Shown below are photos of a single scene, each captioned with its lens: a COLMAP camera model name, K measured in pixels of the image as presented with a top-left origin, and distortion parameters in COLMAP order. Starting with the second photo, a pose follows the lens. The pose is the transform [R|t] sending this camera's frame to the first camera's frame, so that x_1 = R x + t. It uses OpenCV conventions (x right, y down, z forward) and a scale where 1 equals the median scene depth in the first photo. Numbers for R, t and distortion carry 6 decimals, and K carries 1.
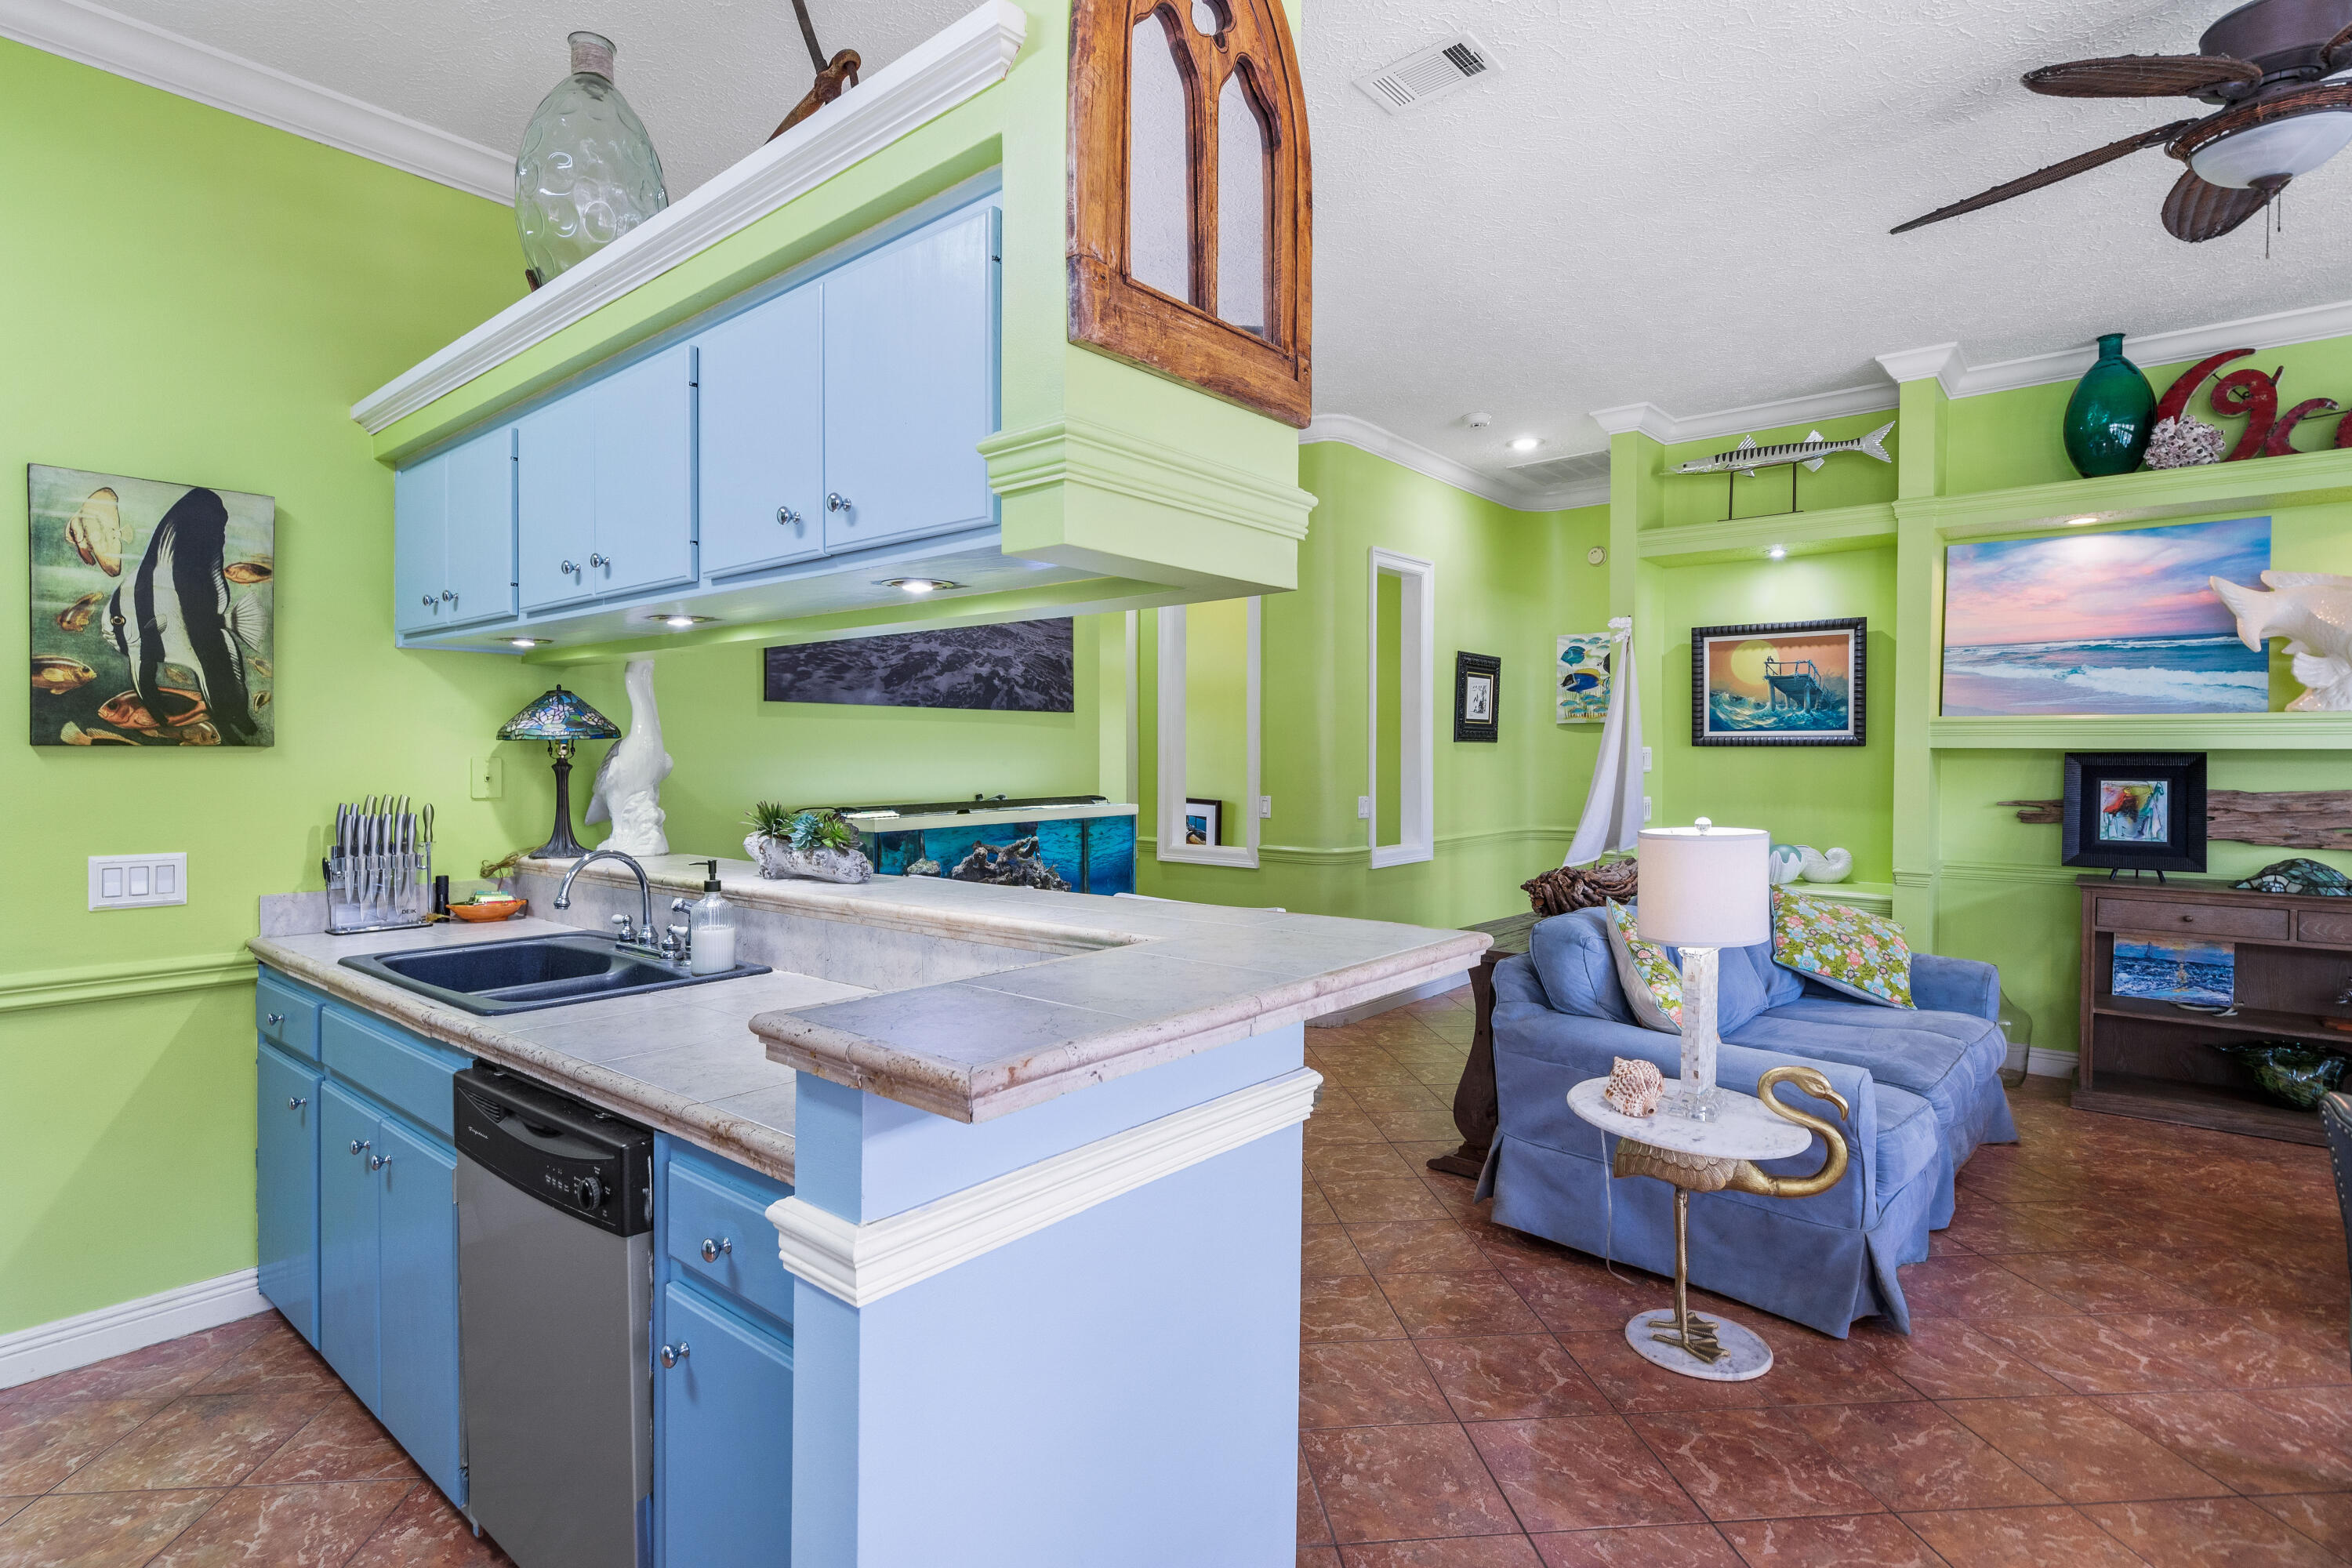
lens RADIAL K [[1167.0, 0, 1126.9], [0, 1167.0, 770.6], [0, 0, 1]] dist [-0.003894, 0.005076]
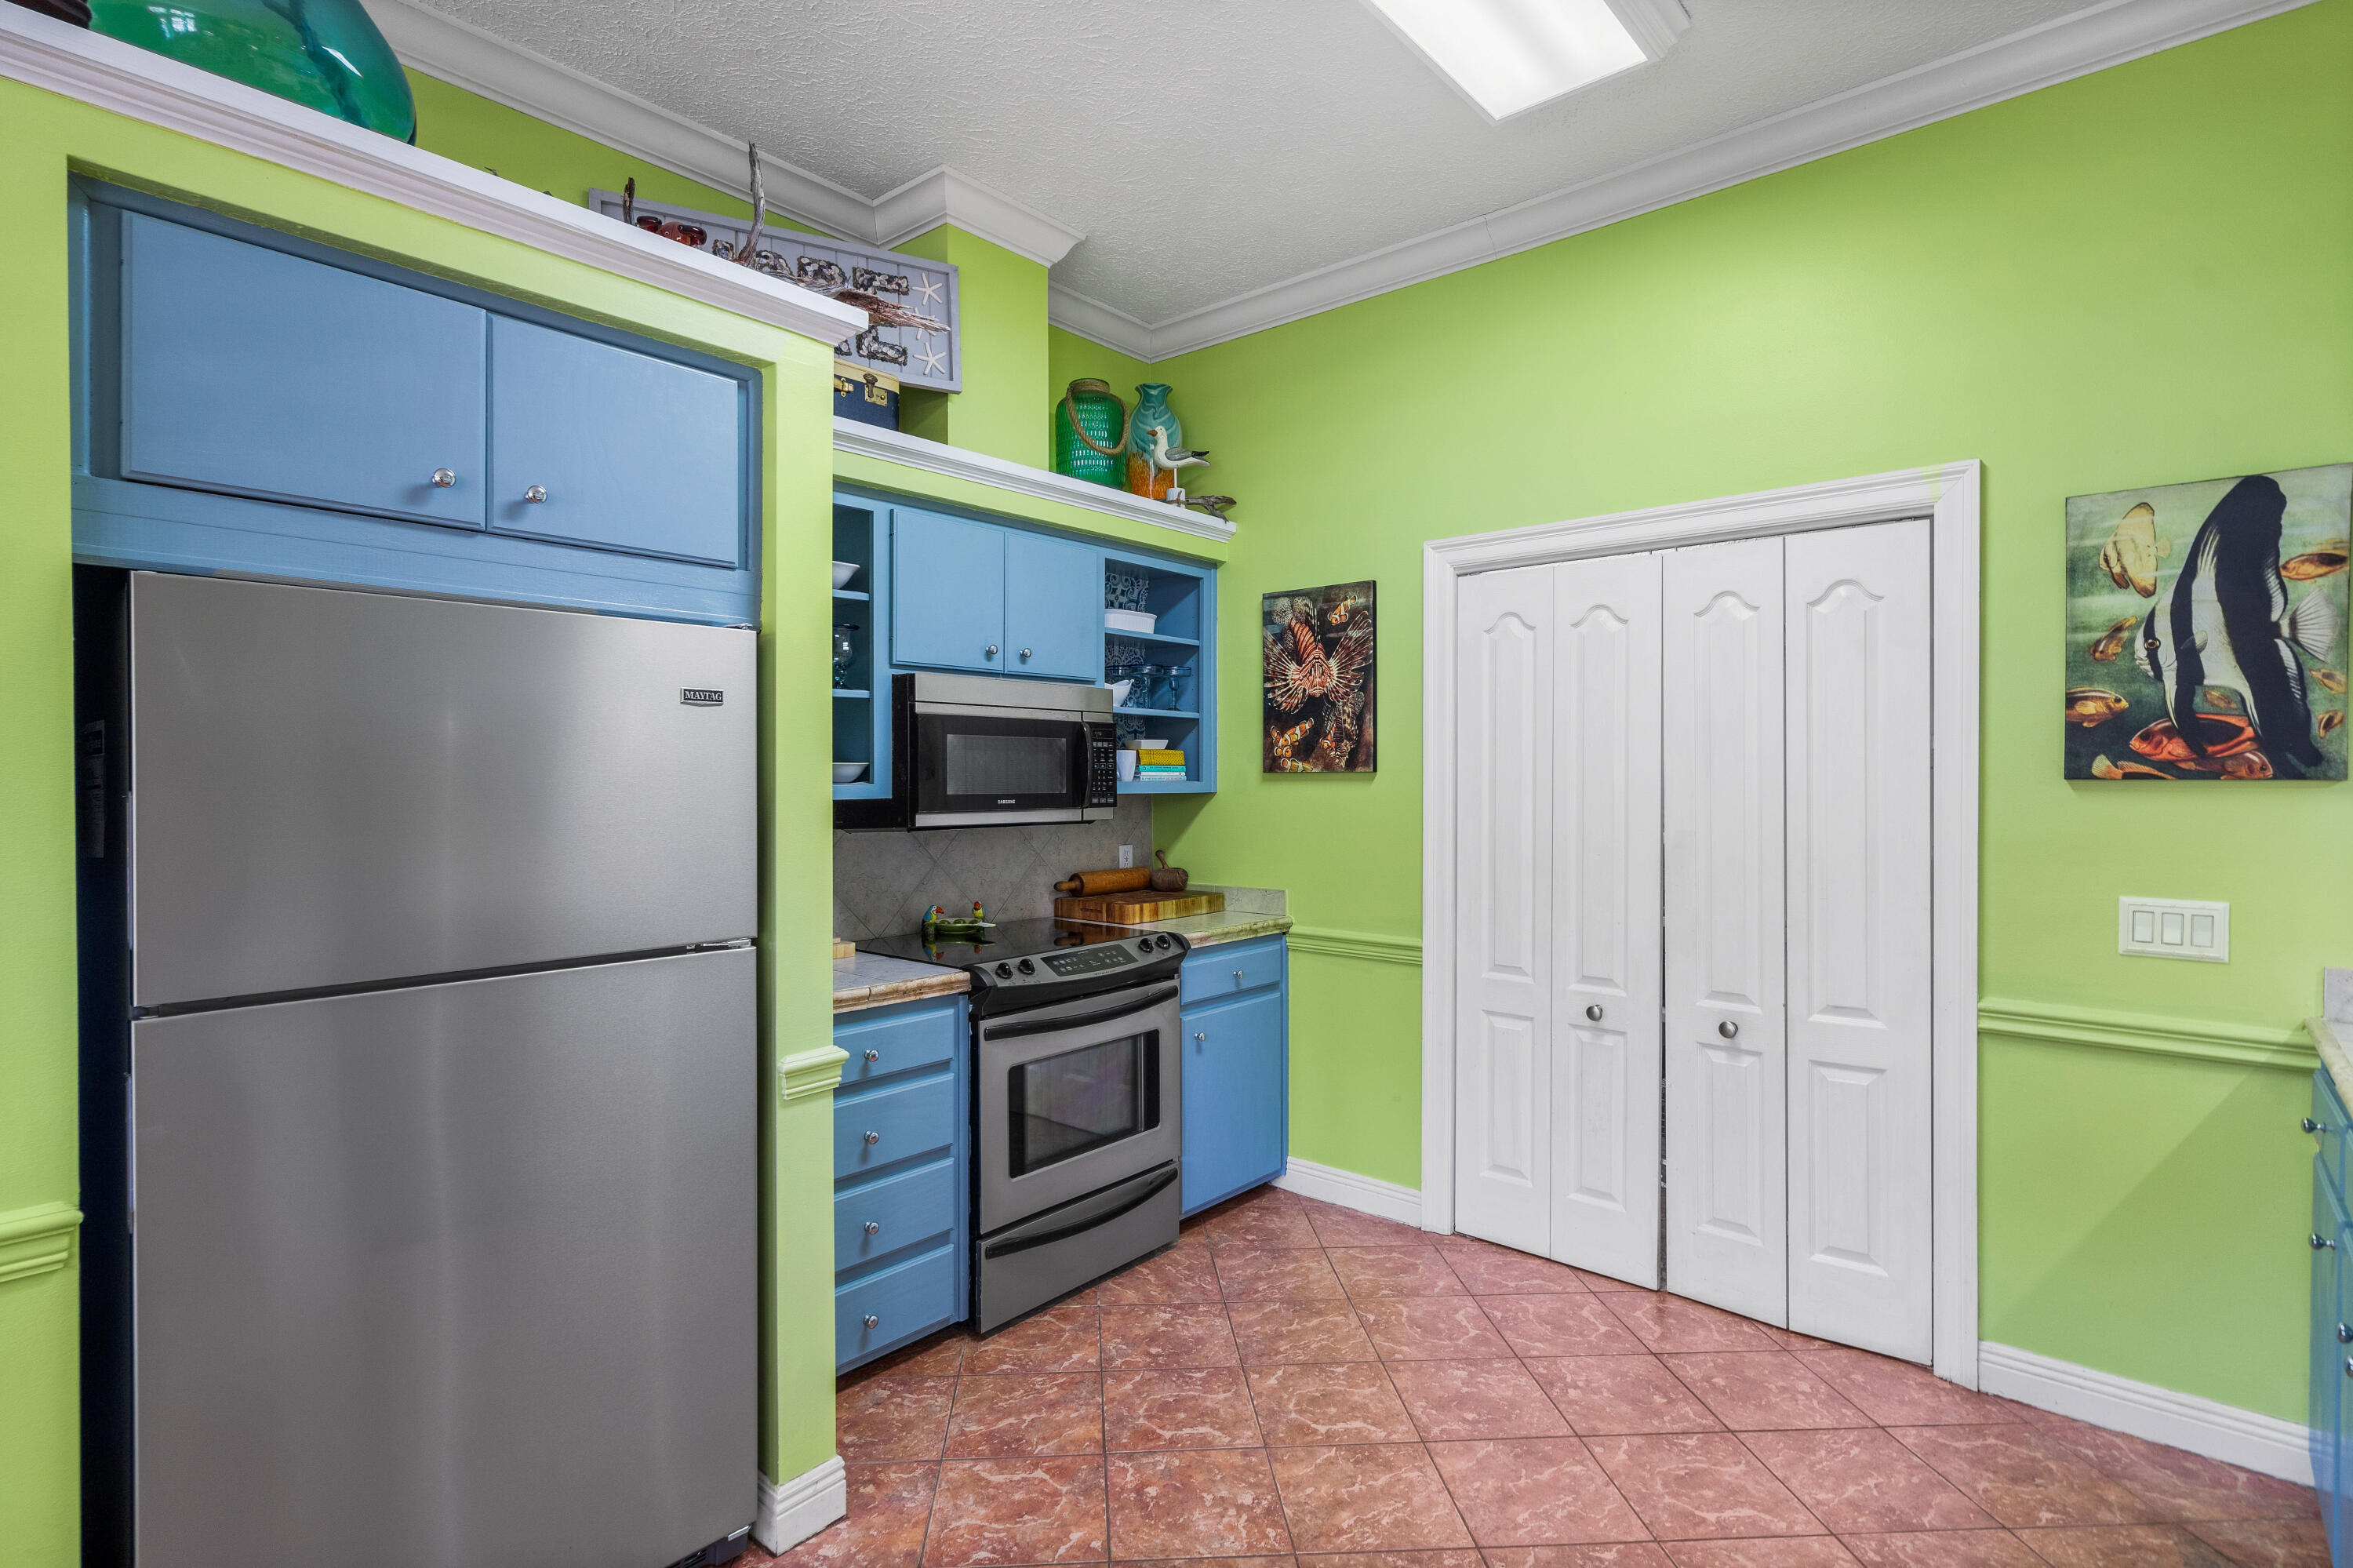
lens RADIAL K [[1167.5, 0, 1169.5], [0, 1167.5, 780.6], [0, 0, 1]] dist [-0.003894, 0.005076]
pose [[-0.016481, 0.006774, -0.999841, 0.043253], [-0.014156, 0.999875, 0.007008, -0.009426], [0.999764, 0.014269, -0.016384, 0.140542]]
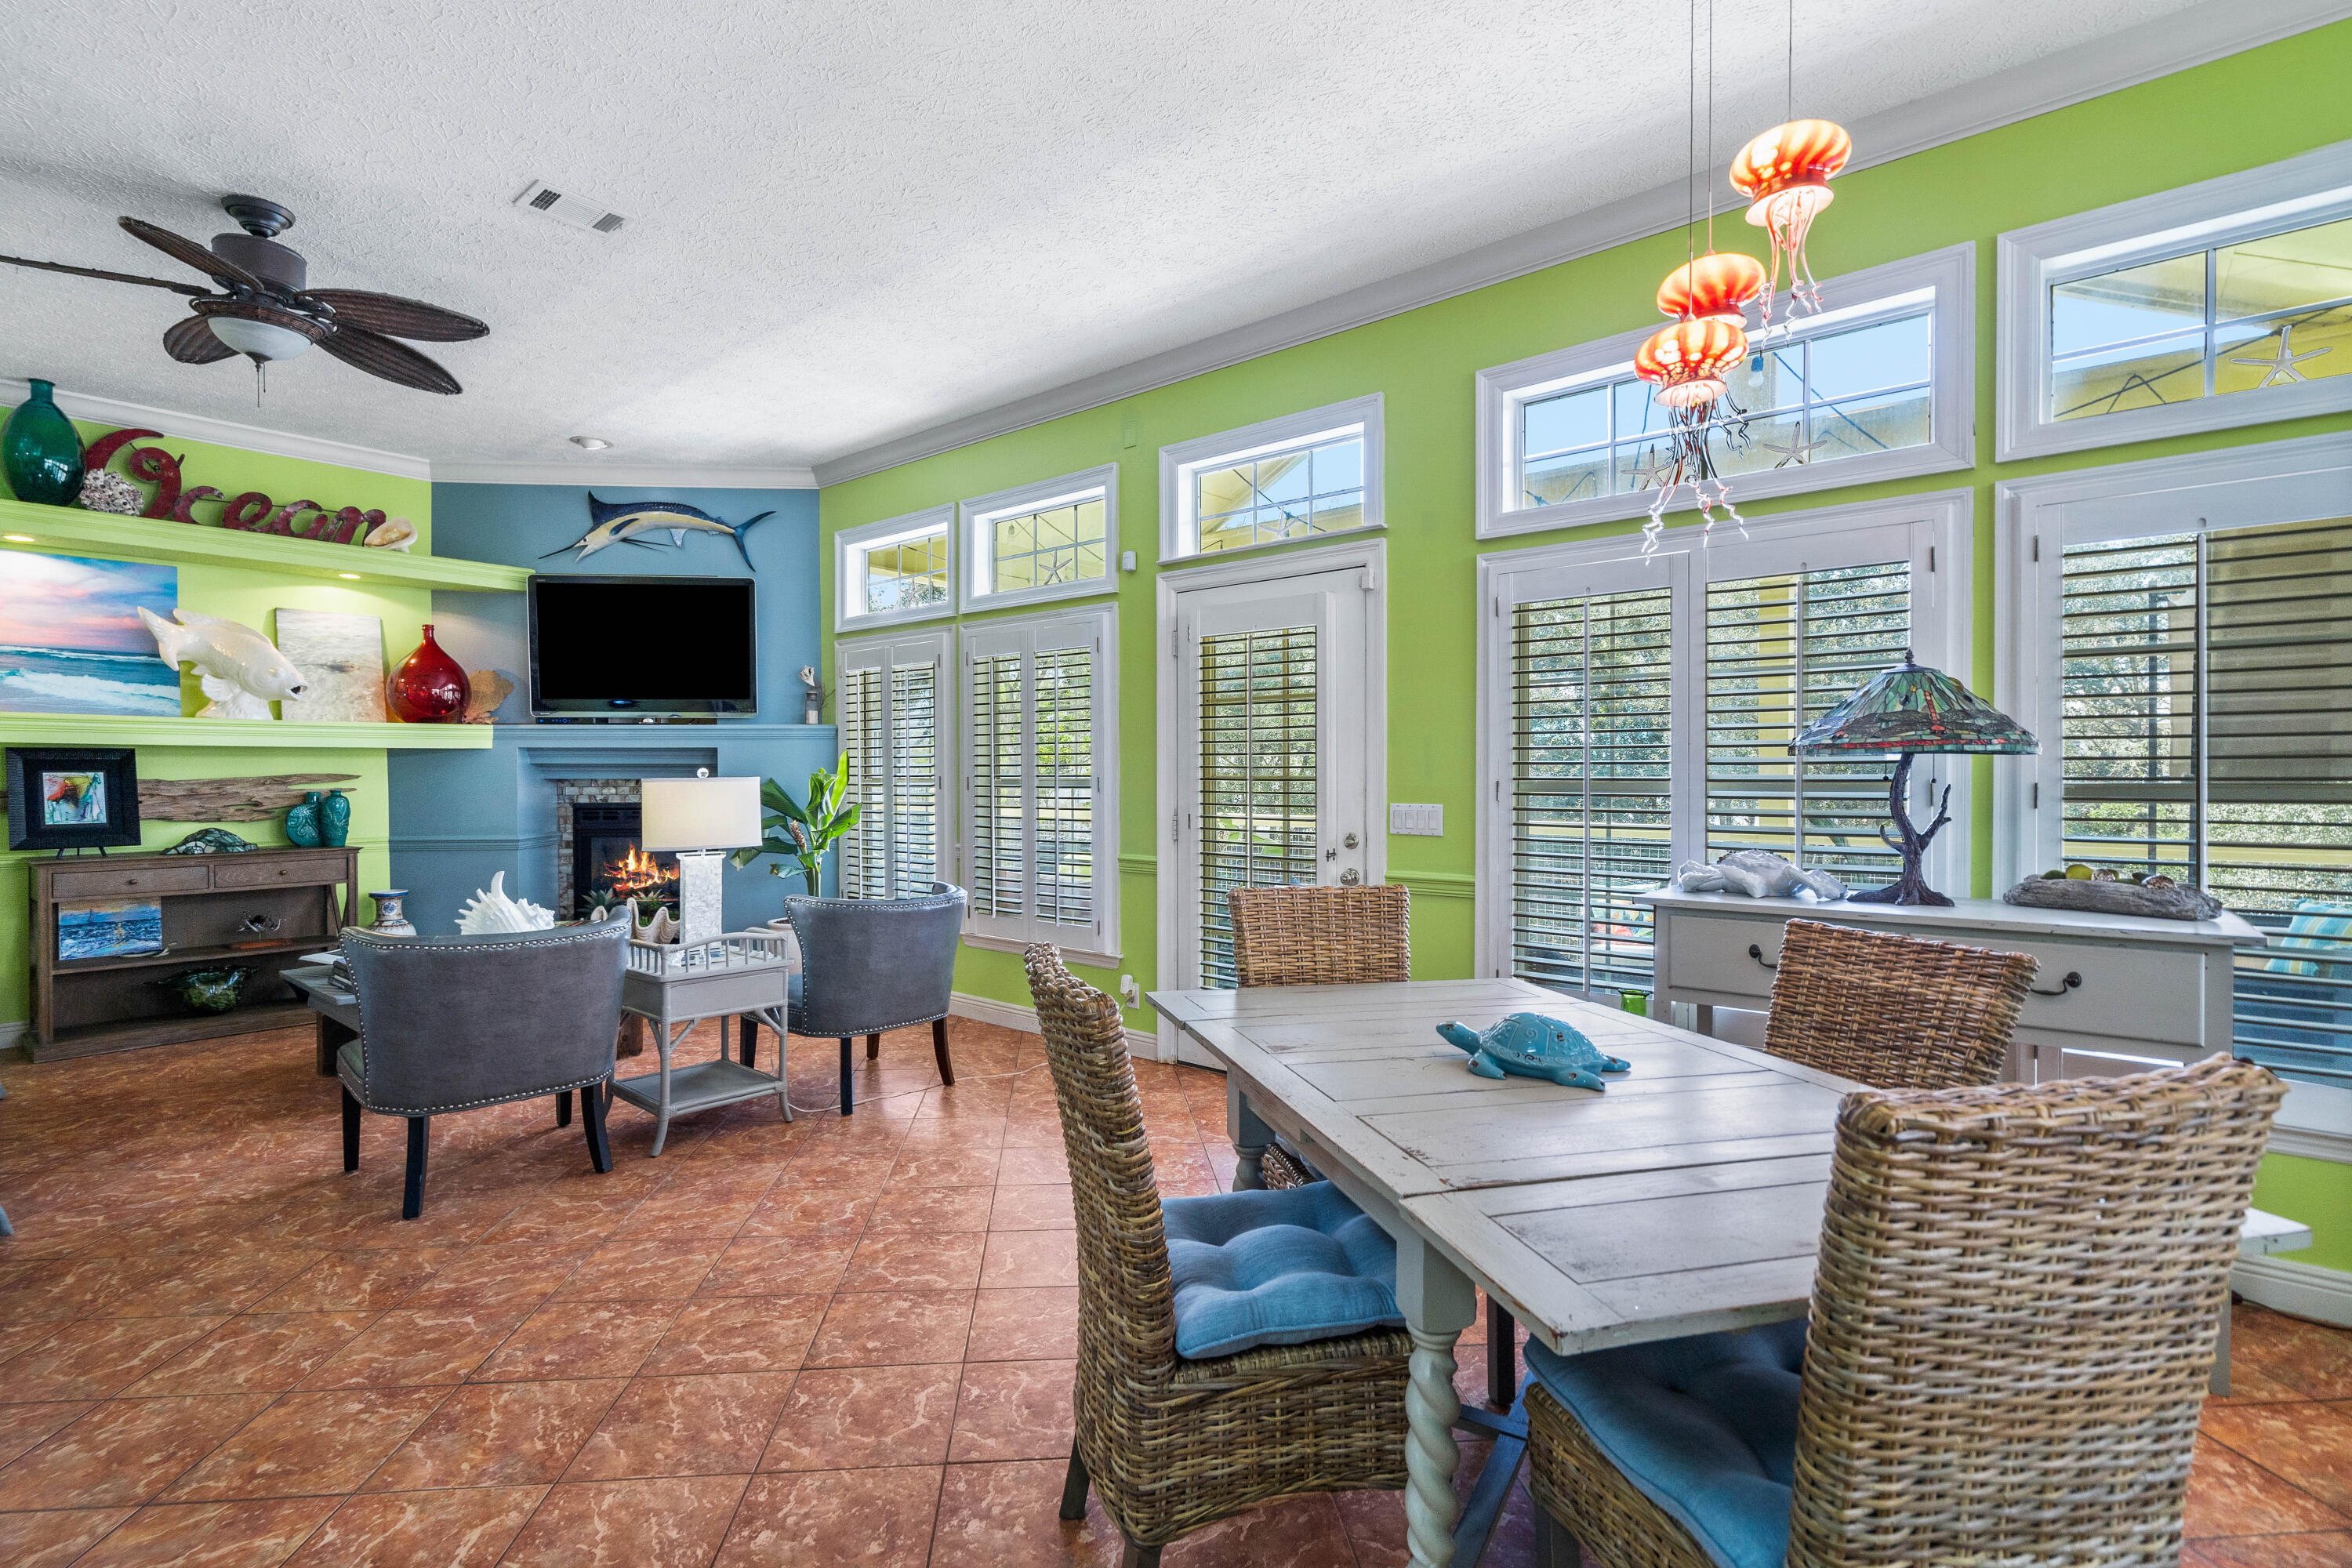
lens RADIAL K [[1091.8, 0, 1167.5], [0, 1091.8, 786.5], [0, 0, 1]] dist [-0.004699, 0.002500]
pose [[-0.011713, -0.013012, 0.999847, -0.244585], [0.017990, 0.999751, 0.013222, 0.029173], [-0.999770, 0.018142, -0.011476, -0.080273]]
